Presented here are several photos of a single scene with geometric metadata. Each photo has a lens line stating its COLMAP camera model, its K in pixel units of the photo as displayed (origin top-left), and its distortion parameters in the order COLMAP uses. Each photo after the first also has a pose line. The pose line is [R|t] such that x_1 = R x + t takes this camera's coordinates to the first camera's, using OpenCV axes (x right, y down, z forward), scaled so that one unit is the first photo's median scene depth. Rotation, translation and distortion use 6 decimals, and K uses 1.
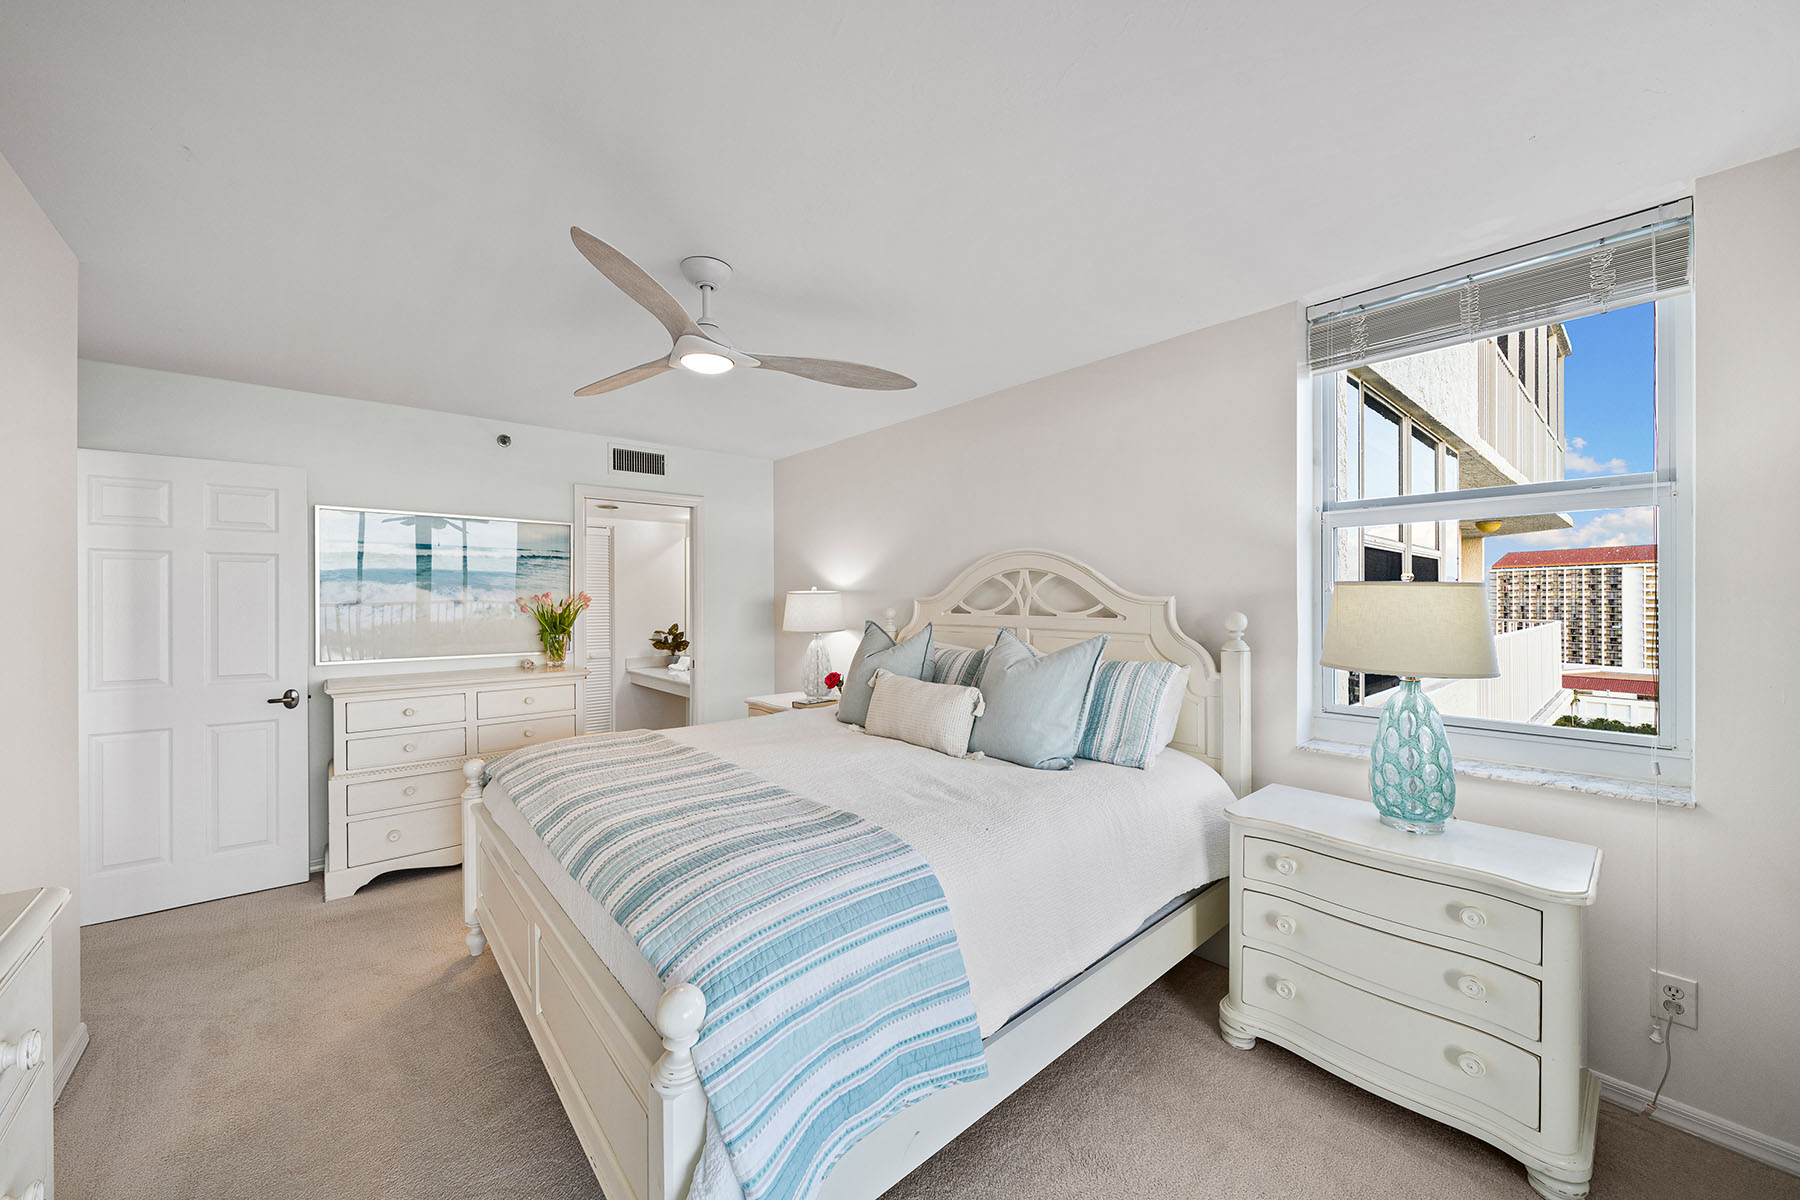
lens RADIAL K [[662.8, 0, 900.4], [0, 662.8, 599.8], [0, 0, 1]] dist [0.001416, -0.000040]
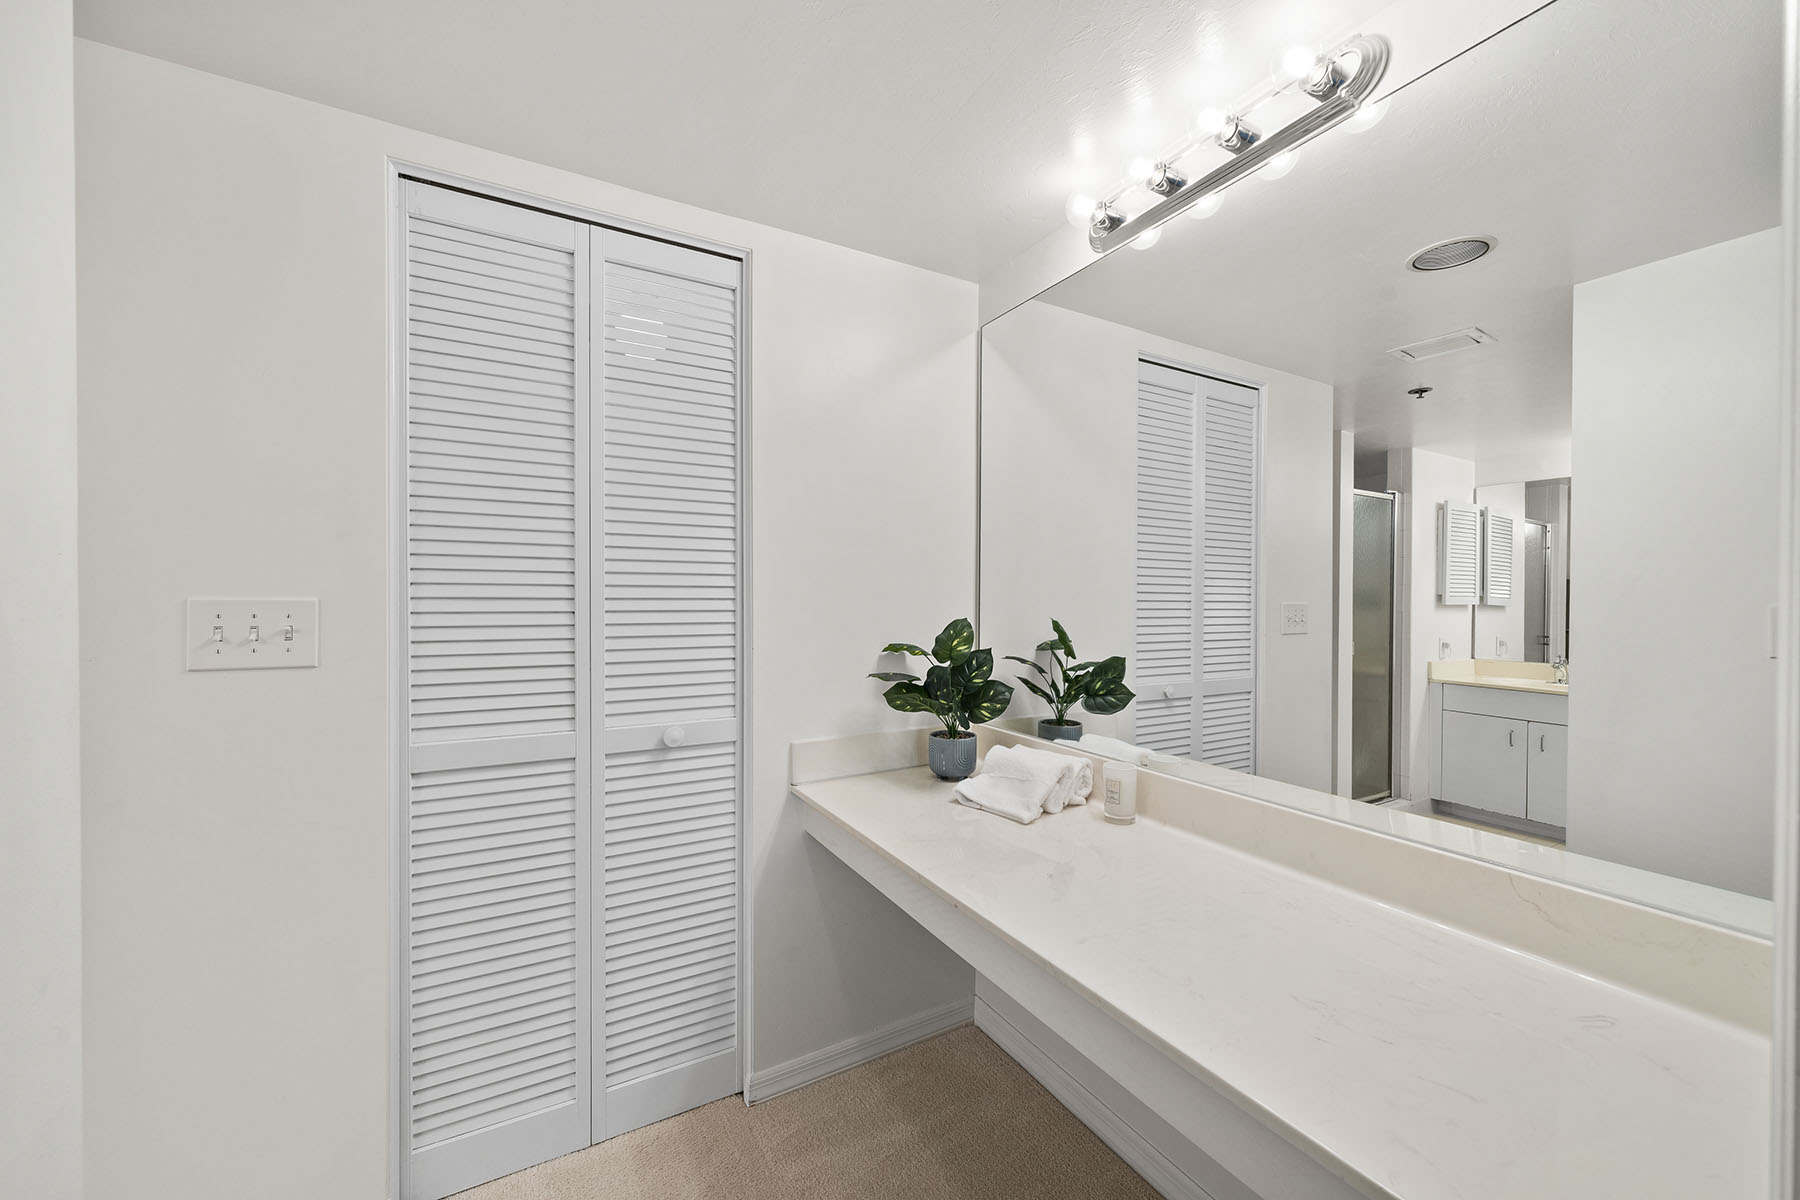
lens RADIAL K [[662.8, 0, 897.5], [0, 662.8, 606.1], [0, 0, 1]] dist [0.001416, -0.000040]
pose [[0.978421, 0.003425, -0.206595, -0.310833], [-0.003612, 0.999993, -0.000529, 0.031283], [0.206592, 0.001264, 0.978426, 0.733114]]
